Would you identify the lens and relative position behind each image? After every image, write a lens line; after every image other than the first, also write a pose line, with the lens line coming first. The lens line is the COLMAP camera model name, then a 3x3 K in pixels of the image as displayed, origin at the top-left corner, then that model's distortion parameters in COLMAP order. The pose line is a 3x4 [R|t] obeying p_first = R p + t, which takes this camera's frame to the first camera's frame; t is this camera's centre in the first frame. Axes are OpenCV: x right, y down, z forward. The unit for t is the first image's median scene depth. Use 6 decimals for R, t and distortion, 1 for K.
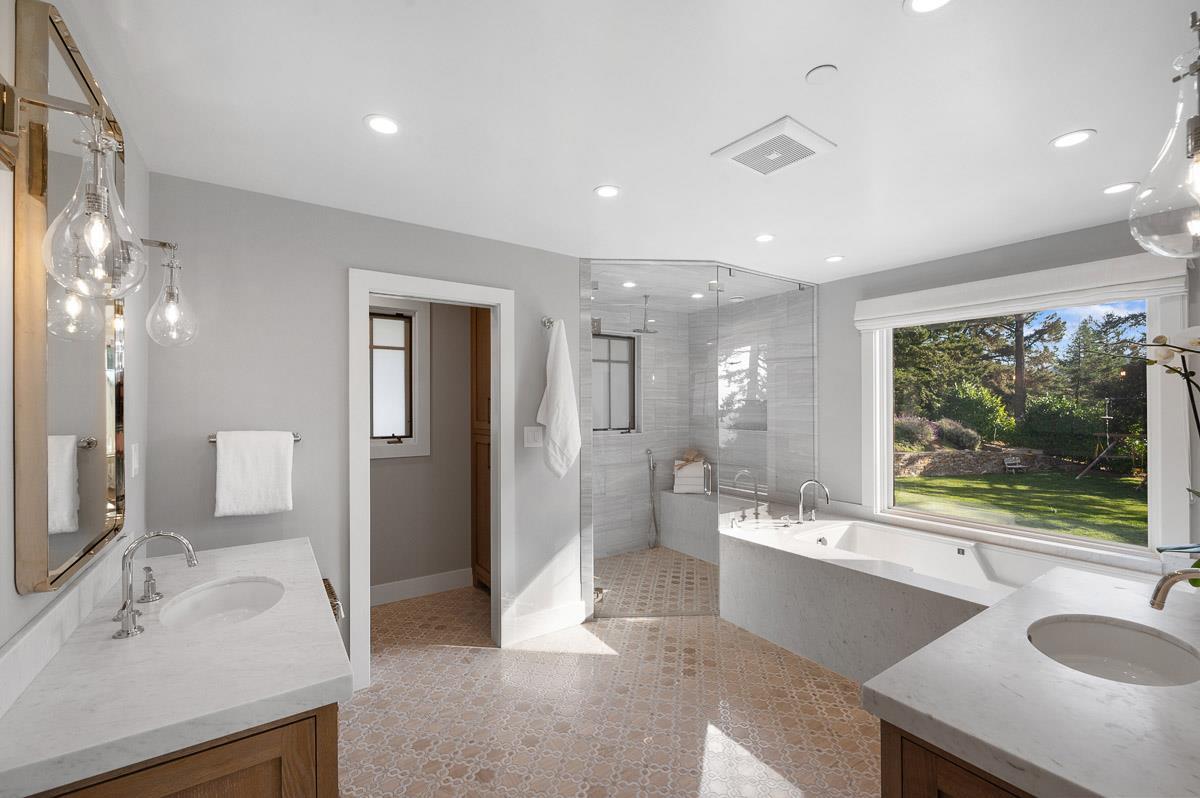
lens RADIAL K [[513.7, 0, 608.0], [0, 513.7, 400.6], [0, 0, 1]] dist [0.006044, -0.001979]
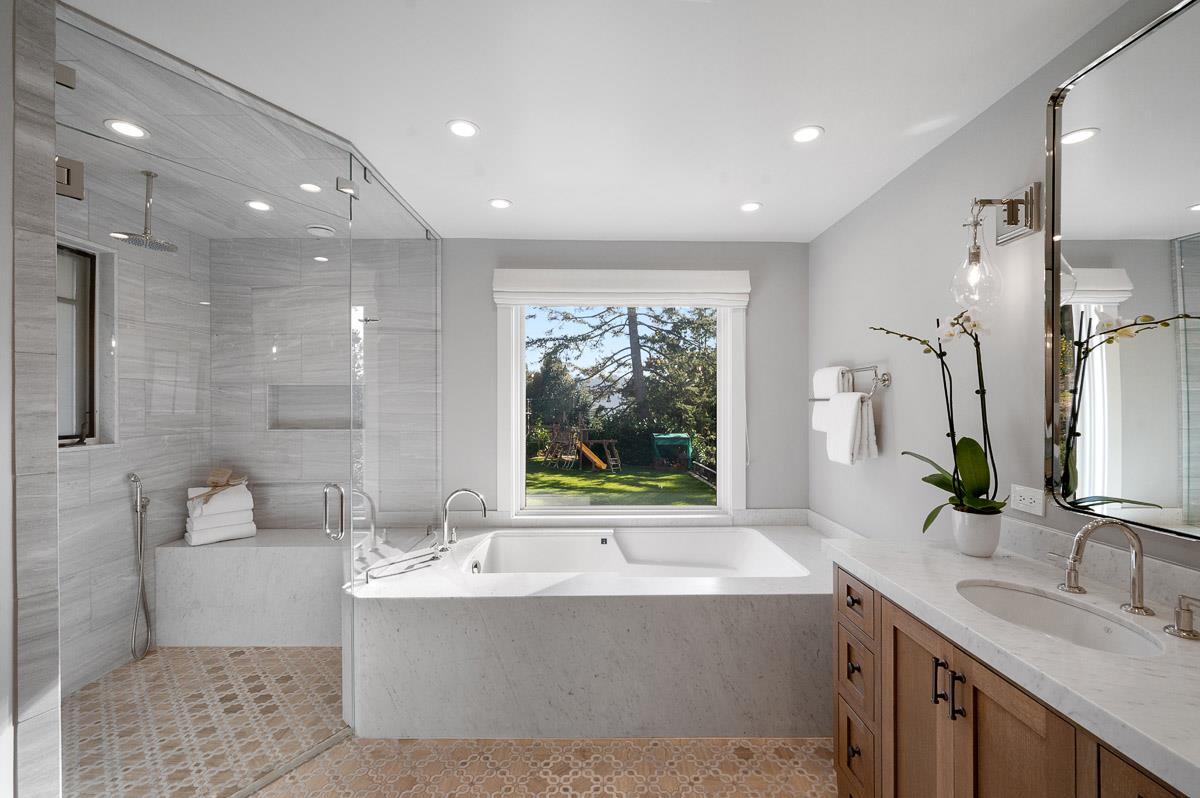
lens RADIAL K [[513.7, 0, 598.8], [0, 513.7, 404.0], [0, 0, 1]] dist [0.006044, -0.001979]
pose [[0.562903, 0.002692, 0.826518, -0.103741], [-0.005177, 0.999987, 0.000268, 0.024473], [-0.826506, -0.004430, 0.562910, 0.361246]]
